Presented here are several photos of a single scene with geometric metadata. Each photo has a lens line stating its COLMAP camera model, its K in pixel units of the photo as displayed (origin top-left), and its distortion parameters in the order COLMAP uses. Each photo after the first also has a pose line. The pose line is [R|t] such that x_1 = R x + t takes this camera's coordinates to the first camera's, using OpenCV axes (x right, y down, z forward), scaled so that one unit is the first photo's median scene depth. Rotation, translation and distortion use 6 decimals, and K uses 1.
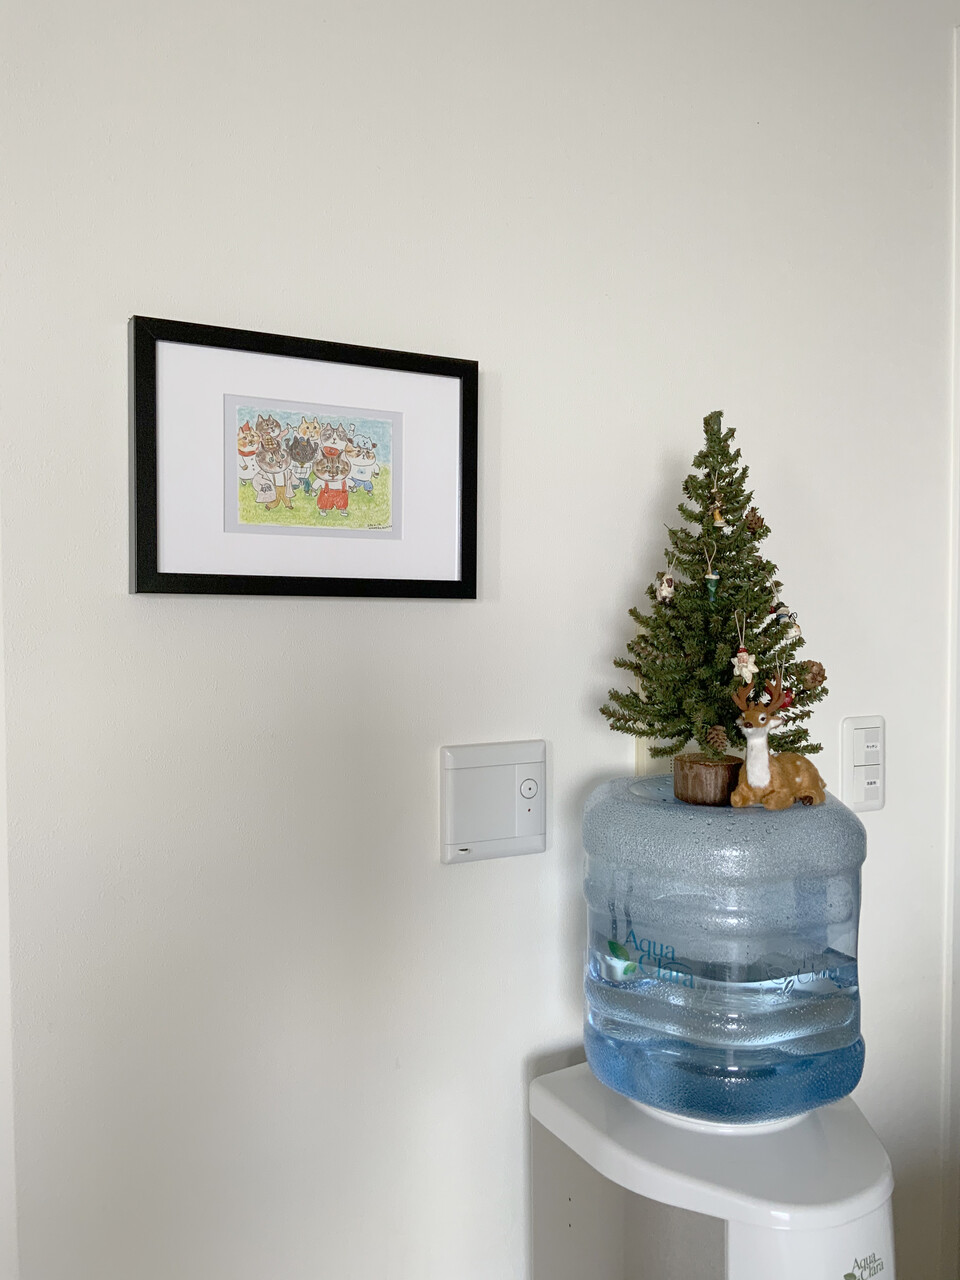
lens RADIAL K [[1075.5, 0, 478.5], [0, 1075.5, 637.1], [0, 0, 1]] dist [0.096951, -0.142654]
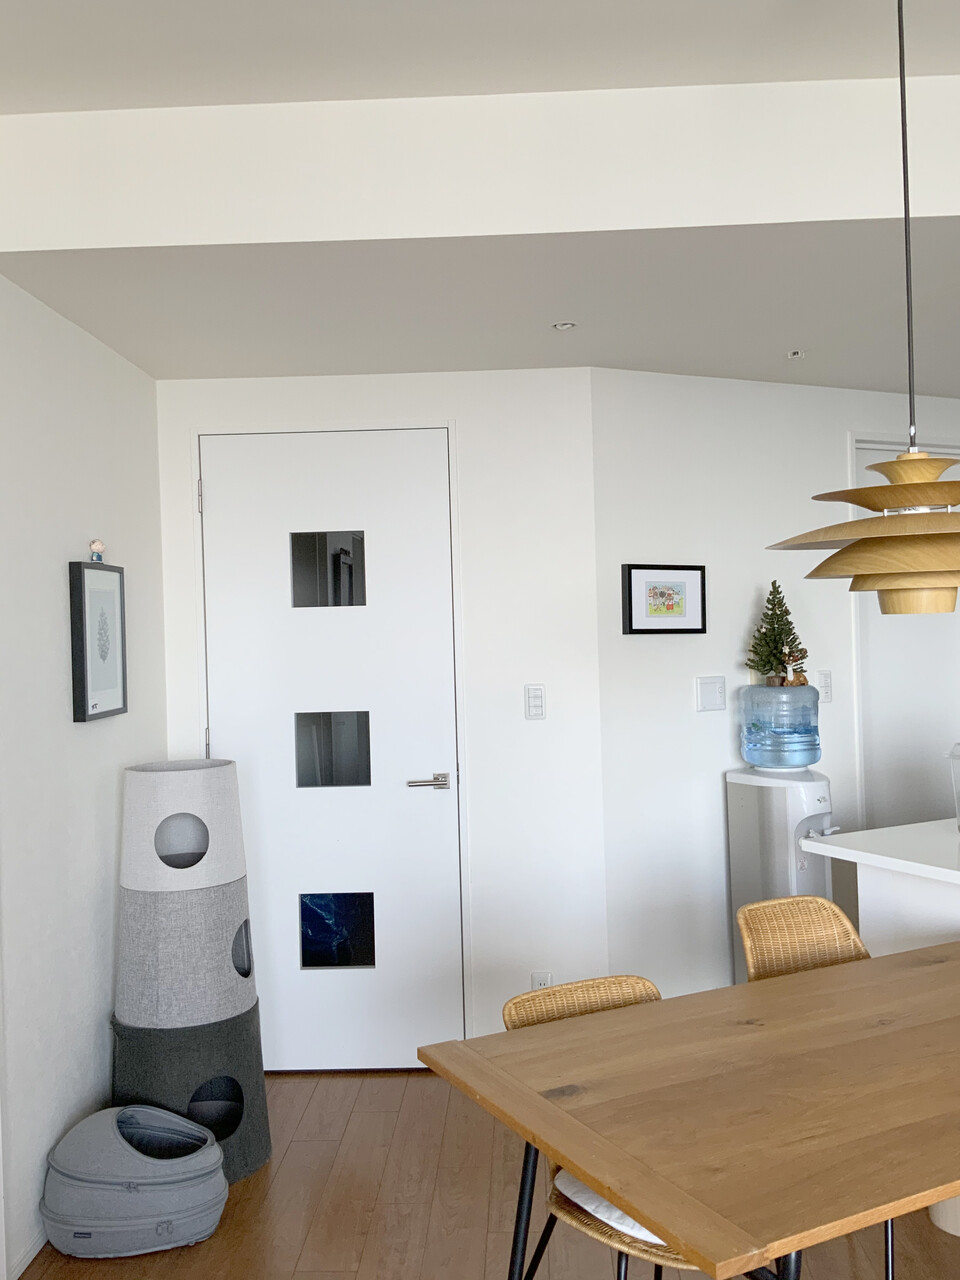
lens RADIAL K [[1181.7, 0, 485.7], [0, 1181.7, 634.8], [0, 0, 1]] dist [0.132784, -0.292181]
pose [[0.999431, -0.025331, 0.022275, -0.854259], [0.026045, 0.999136, -0.032372, 0.079223], [-0.021435, 0.032934, 0.999228, -2.998552]]
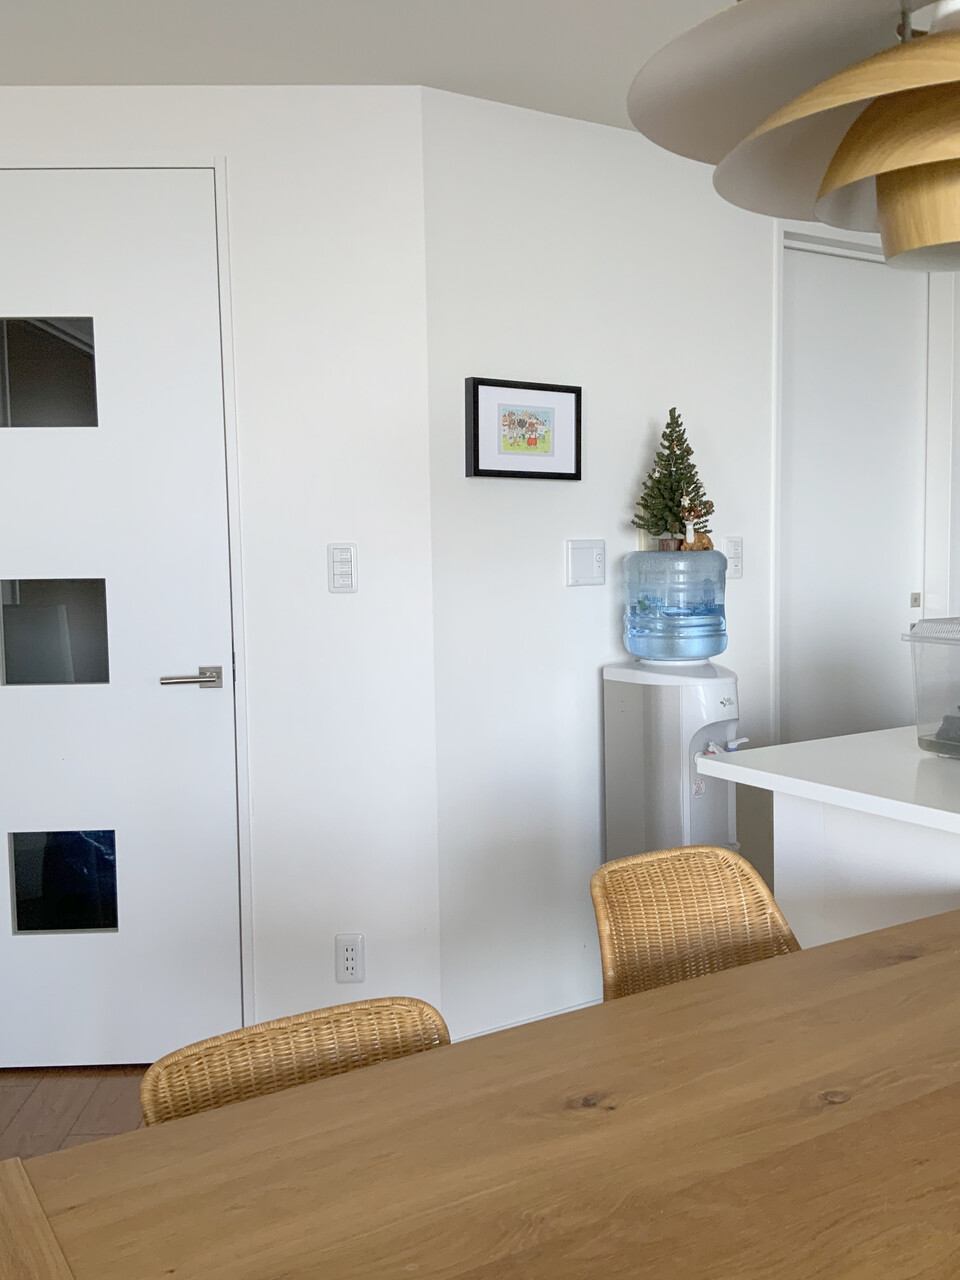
lens RADIAL K [[1181.7, 0, 485.7], [0, 1181.7, 634.8], [0, 0, 1]] dist [0.132784, -0.292181]
pose [[0.995203, -0.019990, 0.095765, -0.542502], [0.015718, 0.998856, 0.045154, 0.215074], [-0.096558, -0.043432, 0.994379, -1.927160]]
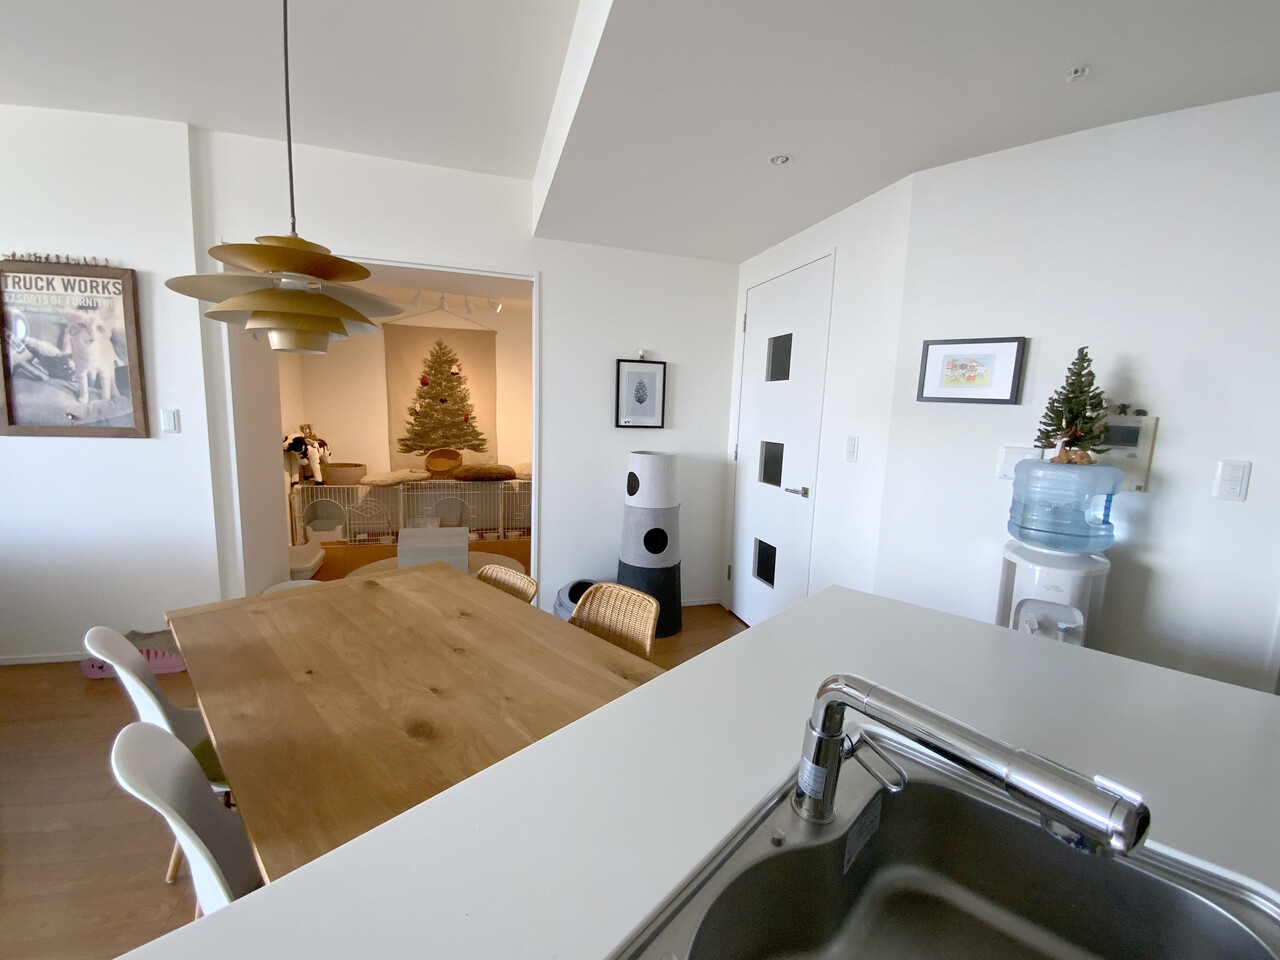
lens RADIAL K [[523.0, 0, 645.7], [0, 523.0, 481.5], [0, 0, 1]] dist [0.000436, -0.012801]
pose [[0.325540, 0.142923, -0.934664, 1.331384], [-0.063857, 0.989576, 0.129078, 0.076913], [0.943370, 0.017664, 0.331273, -0.758943]]
